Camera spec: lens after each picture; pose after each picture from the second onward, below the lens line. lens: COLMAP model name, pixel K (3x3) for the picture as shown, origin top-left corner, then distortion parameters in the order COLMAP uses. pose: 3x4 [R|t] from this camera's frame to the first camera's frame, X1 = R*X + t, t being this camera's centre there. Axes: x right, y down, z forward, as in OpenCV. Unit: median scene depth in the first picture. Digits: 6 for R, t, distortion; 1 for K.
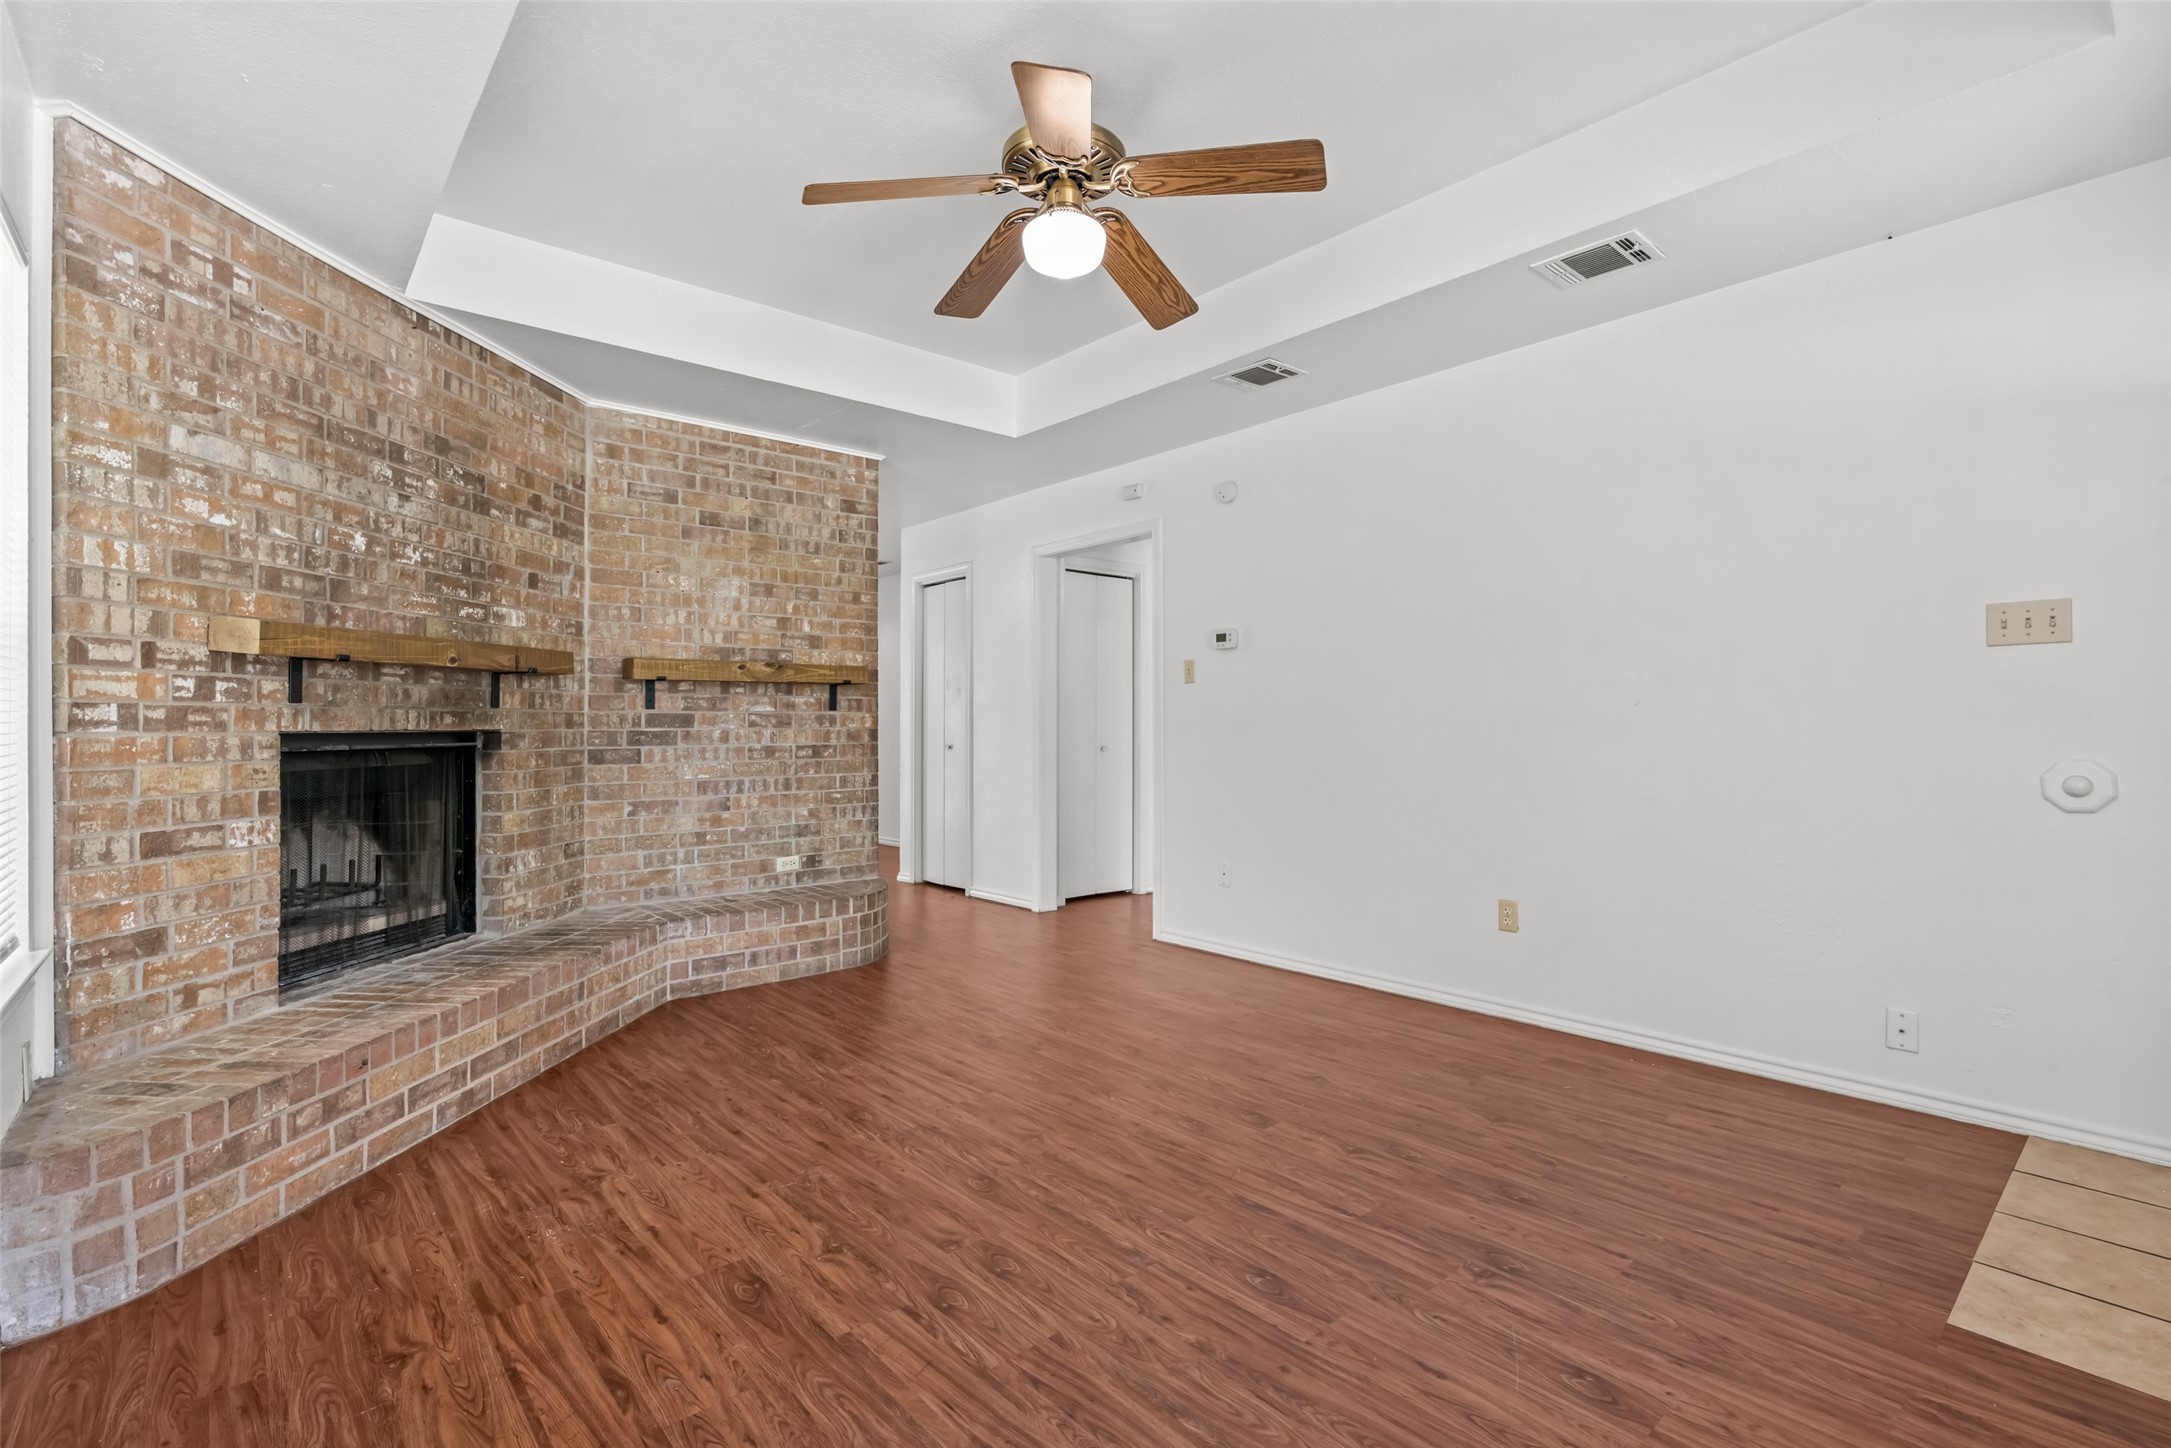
lens RADIAL K [[990.5, 0, 1078.1], [0, 990.5, 726.6], [0, 0, 1]] dist [-0.007438, 0.004069]
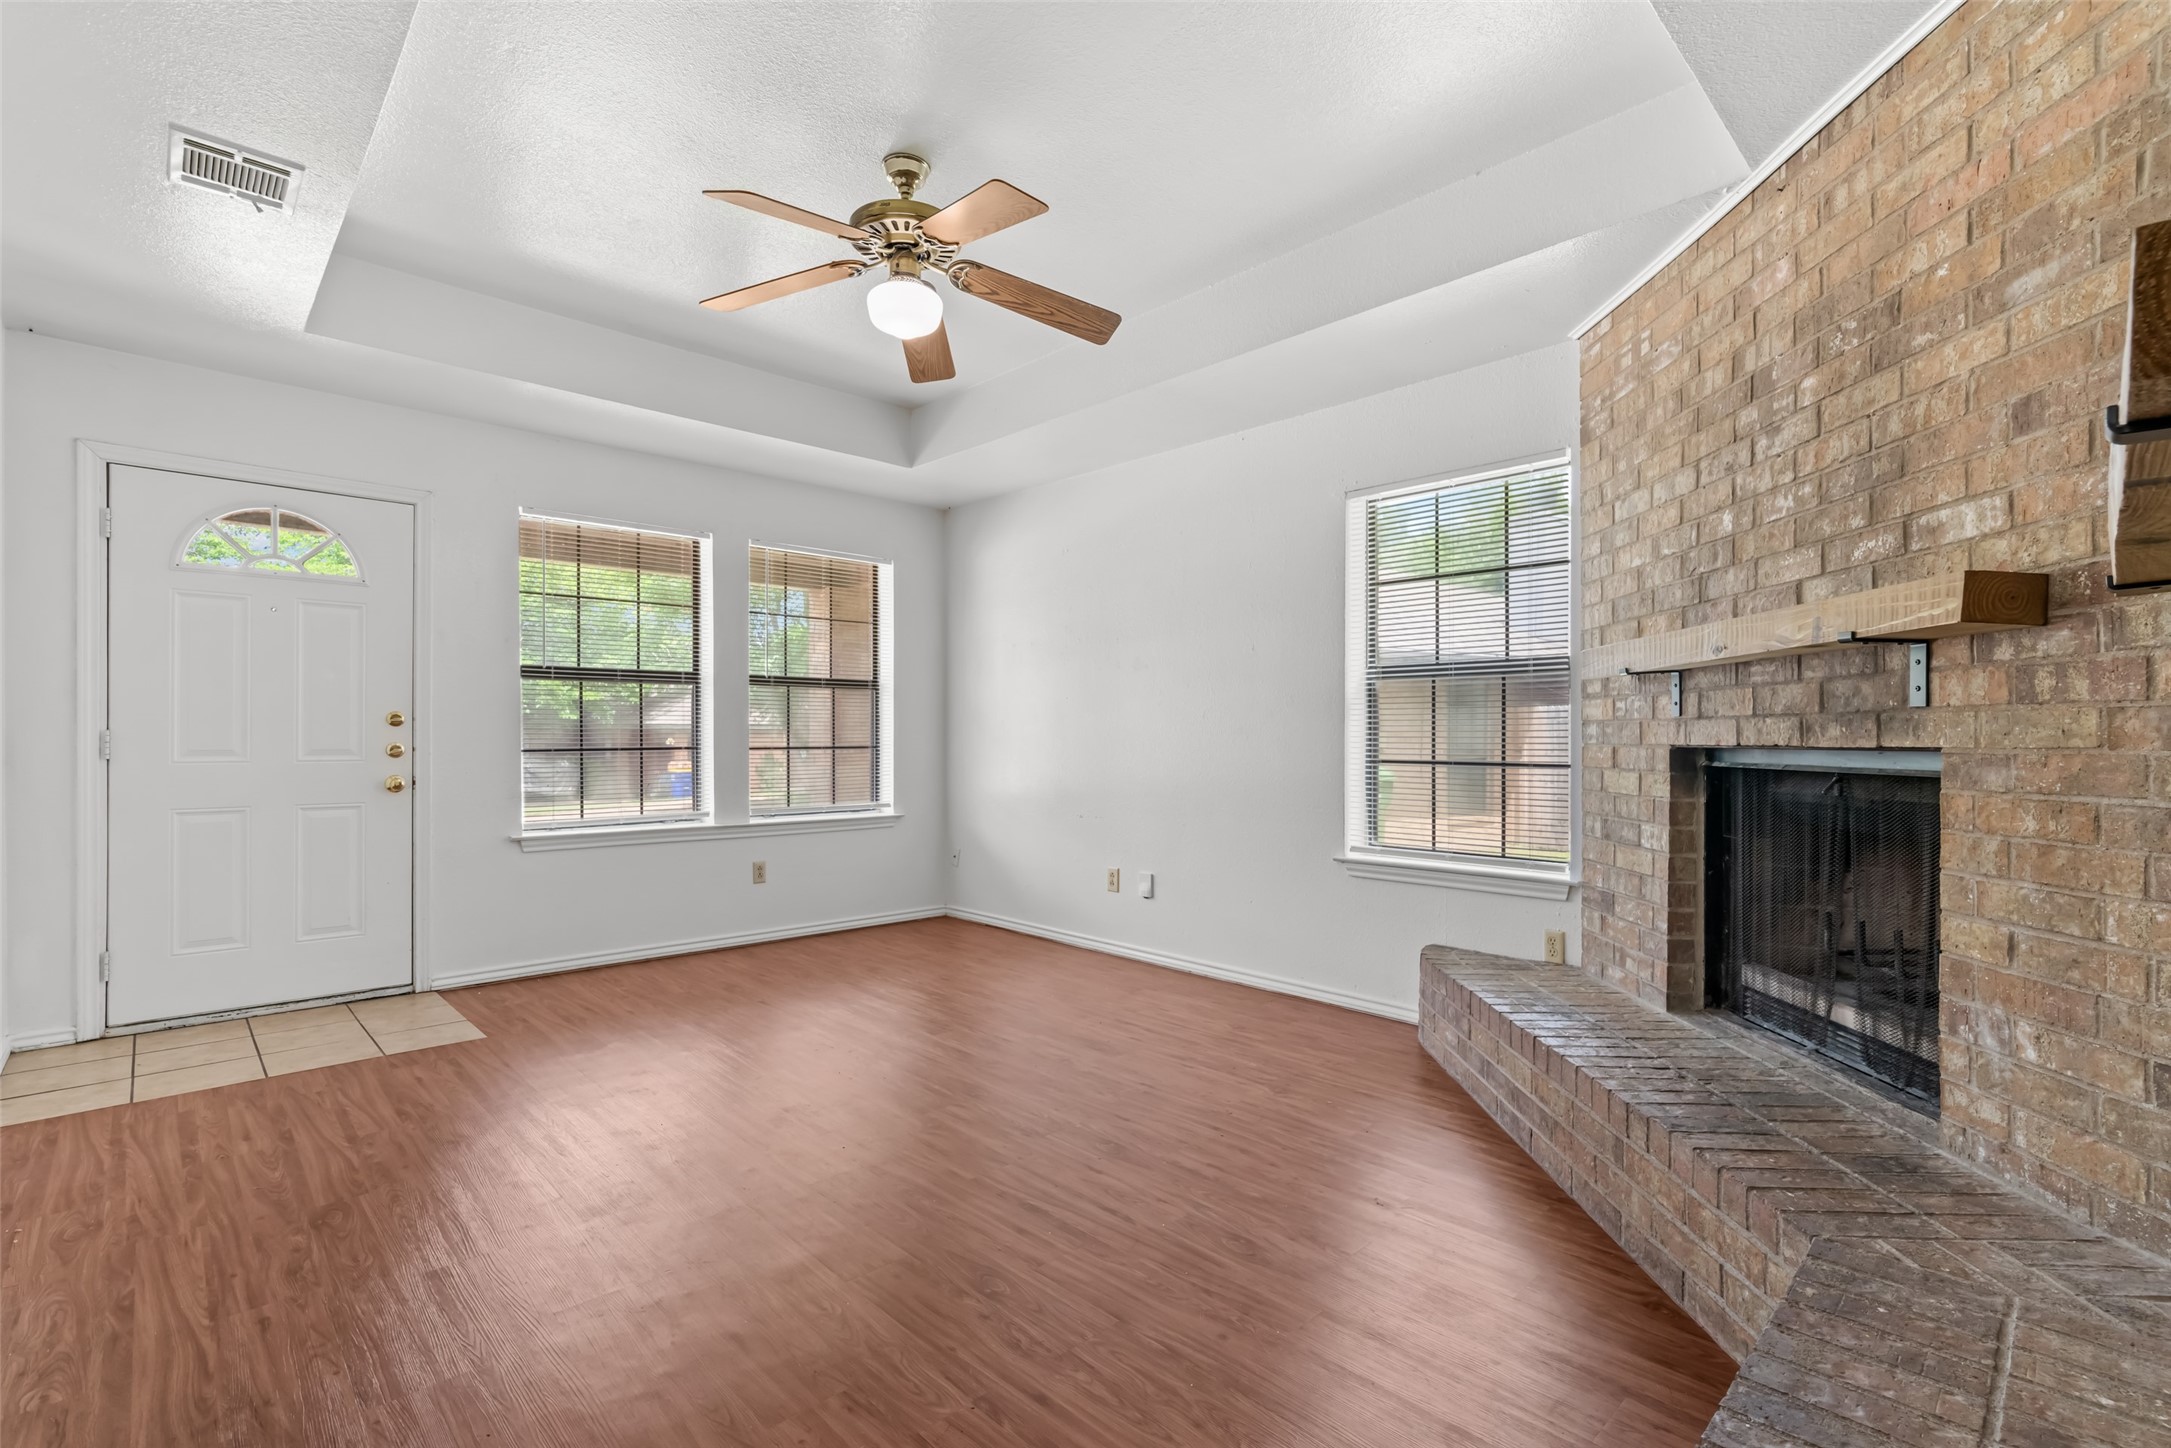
lens RADIAL K [[990.5, 0, 1090.1], [0, 990.5, 743.2], [0, 0, 1]] dist [-0.007438, 0.004069]
pose [[-0.998290, -0.004126, -0.058316, -0.114695], [-0.004625, 0.999954, 0.008436, -0.001690], [0.058278, 0.008691, -0.998263, 1.542969]]
